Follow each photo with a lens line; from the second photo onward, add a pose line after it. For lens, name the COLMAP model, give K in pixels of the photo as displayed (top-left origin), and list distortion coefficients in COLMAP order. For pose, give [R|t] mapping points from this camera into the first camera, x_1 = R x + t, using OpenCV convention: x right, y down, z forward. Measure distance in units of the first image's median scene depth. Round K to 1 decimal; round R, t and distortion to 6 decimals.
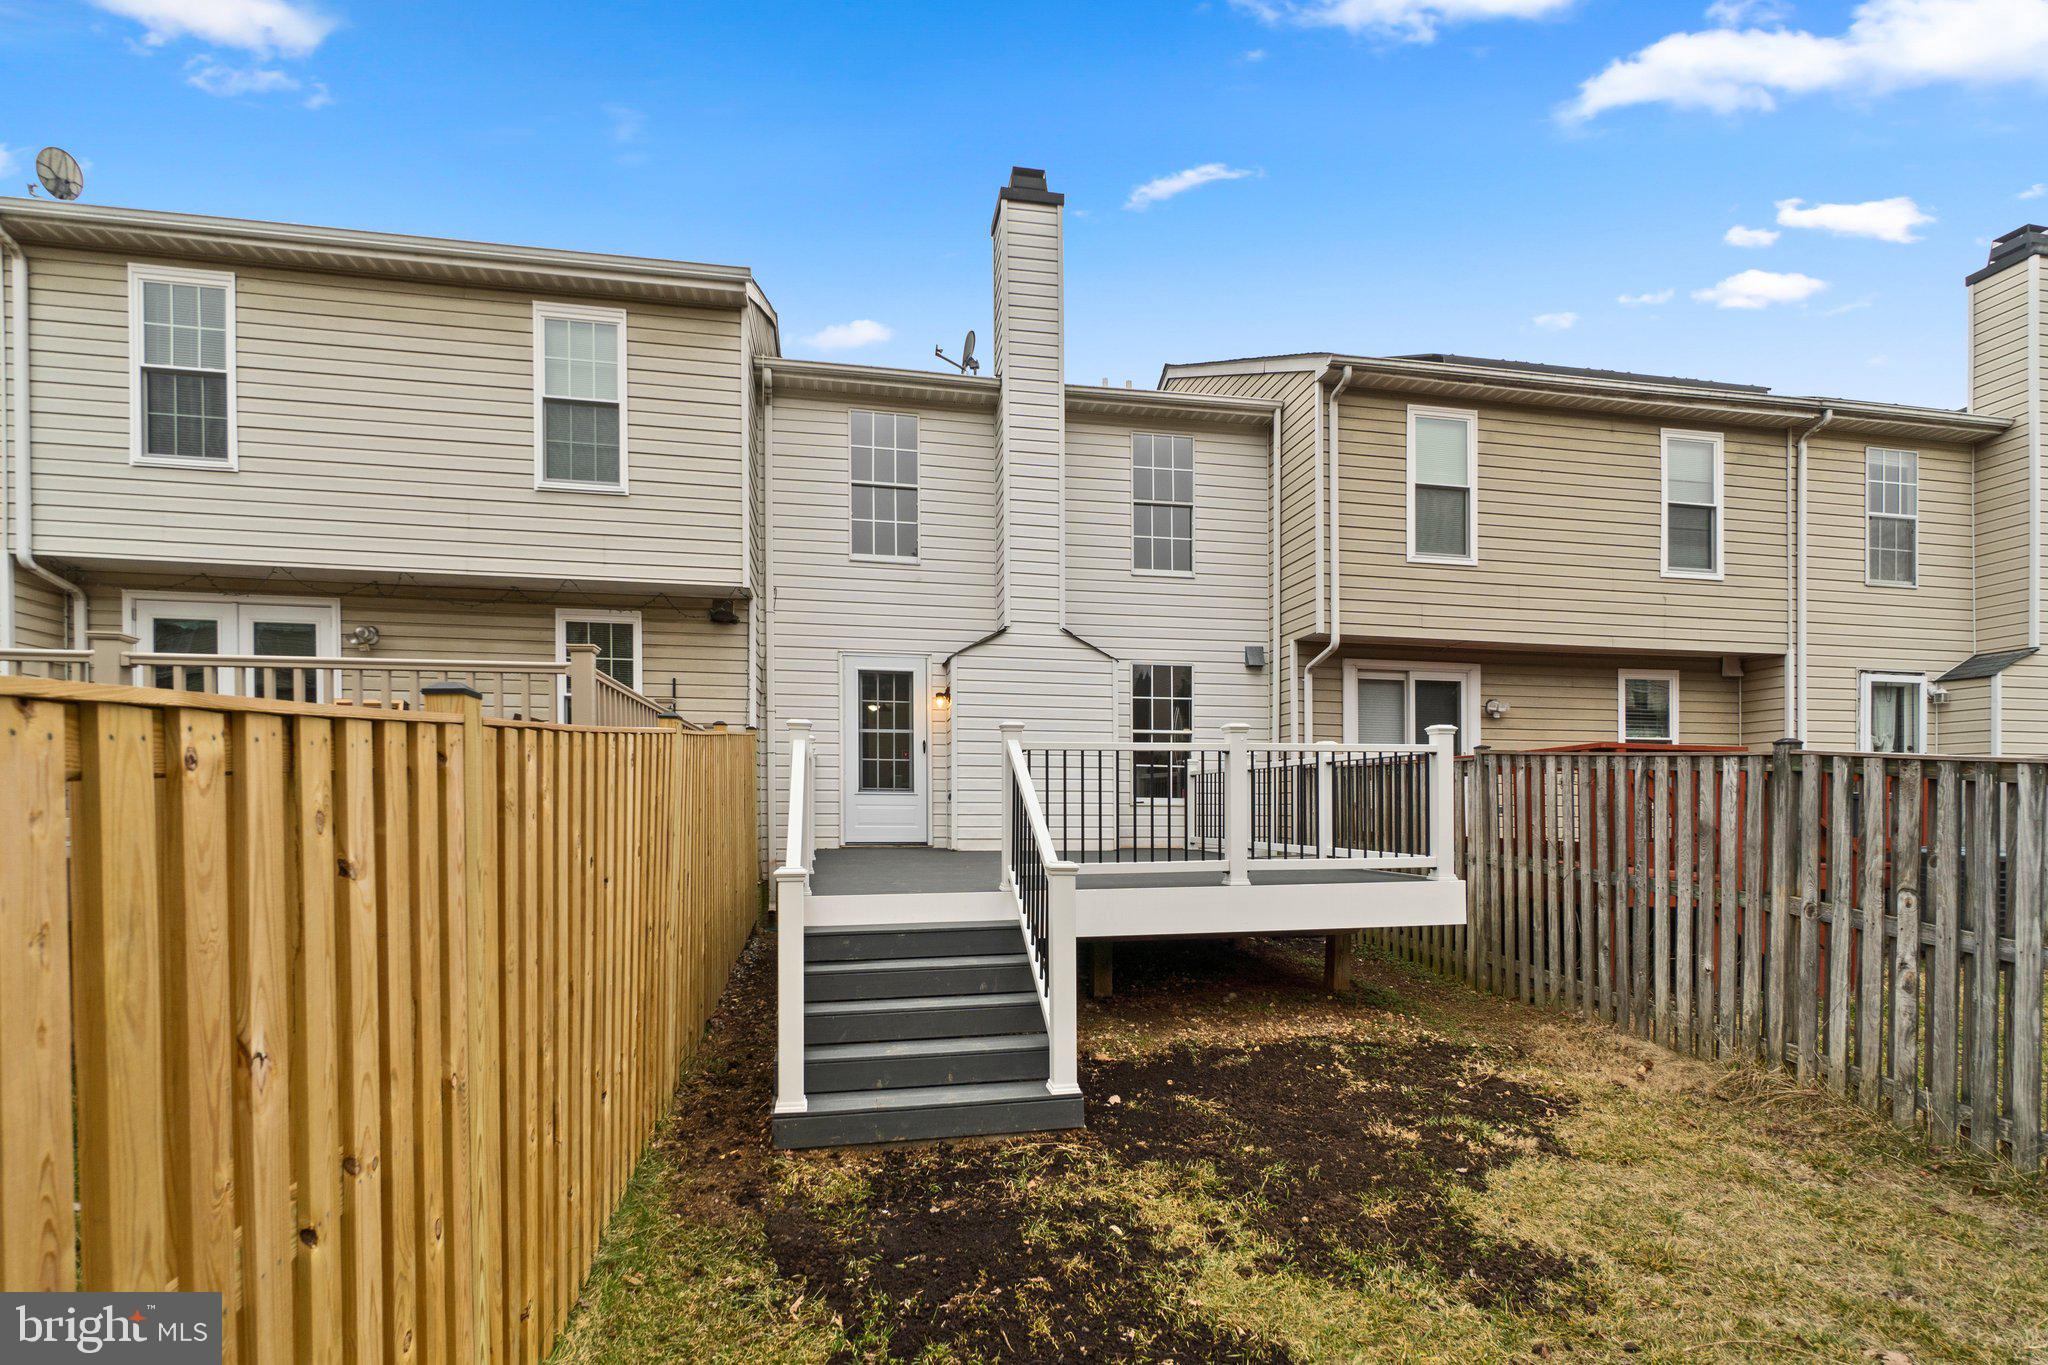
lens RADIAL K [[890.8, 0, 1028.1], [0, 890.8, 679.4], [0, 0, 1]] dist [-0.006057, 0.000971]
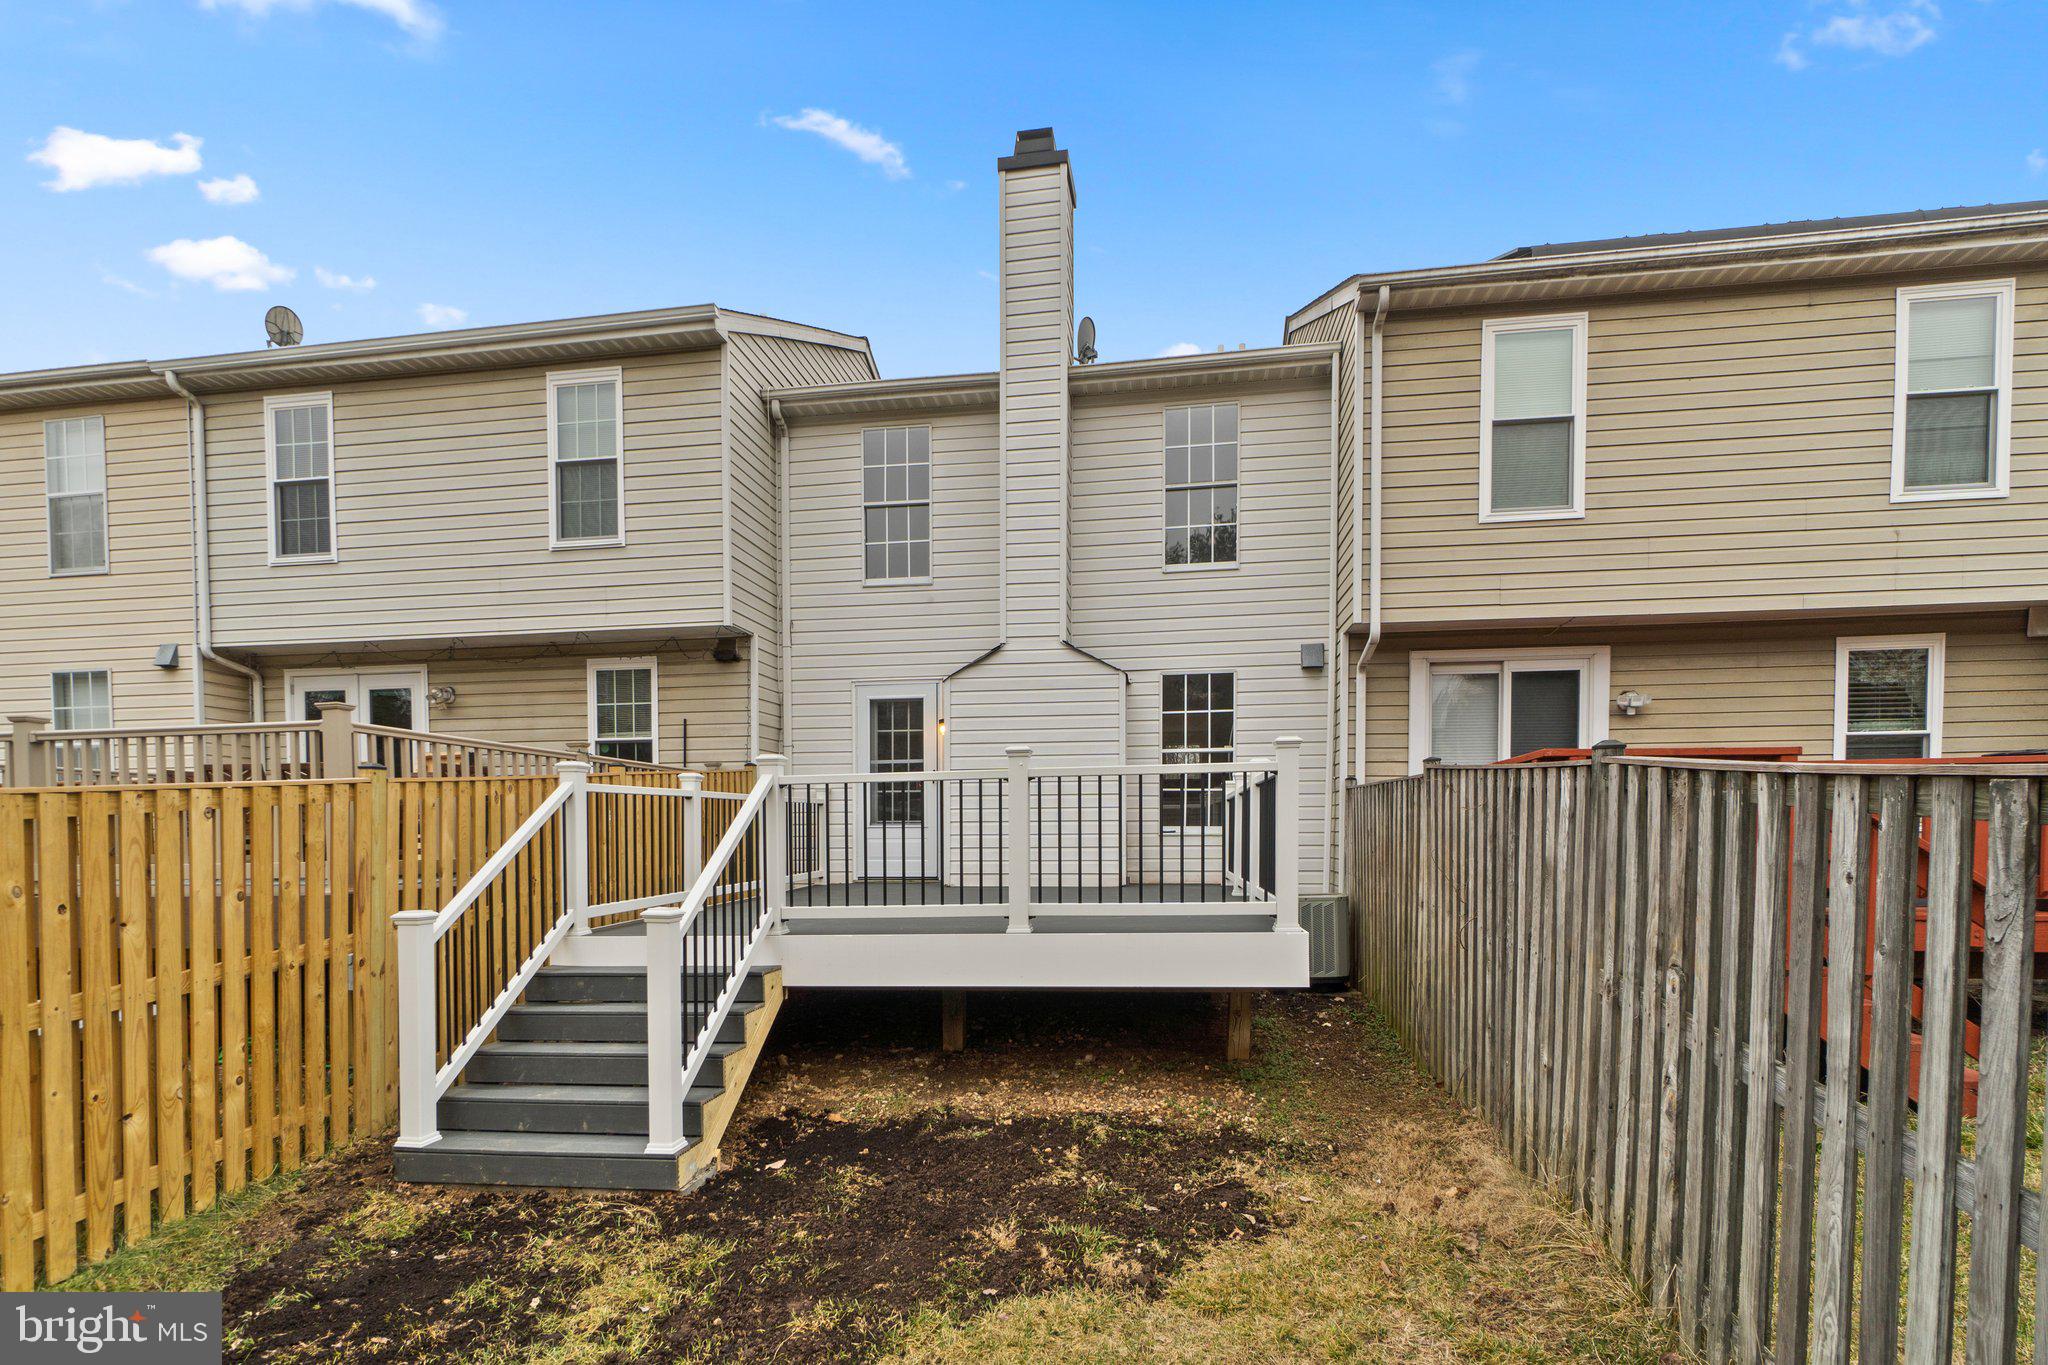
lens RADIAL K [[947.4, 0, 1018.8], [0, 947.4, 730.2], [0, 0, 1]] dist [-0.007240, 0.001434]
pose [[0.949848, -0.047476, -0.309088, 0.296514], [0.057978, 0.998008, 0.024875, 0.006470], [0.307291, -0.041547, 0.950708, 0.074767]]
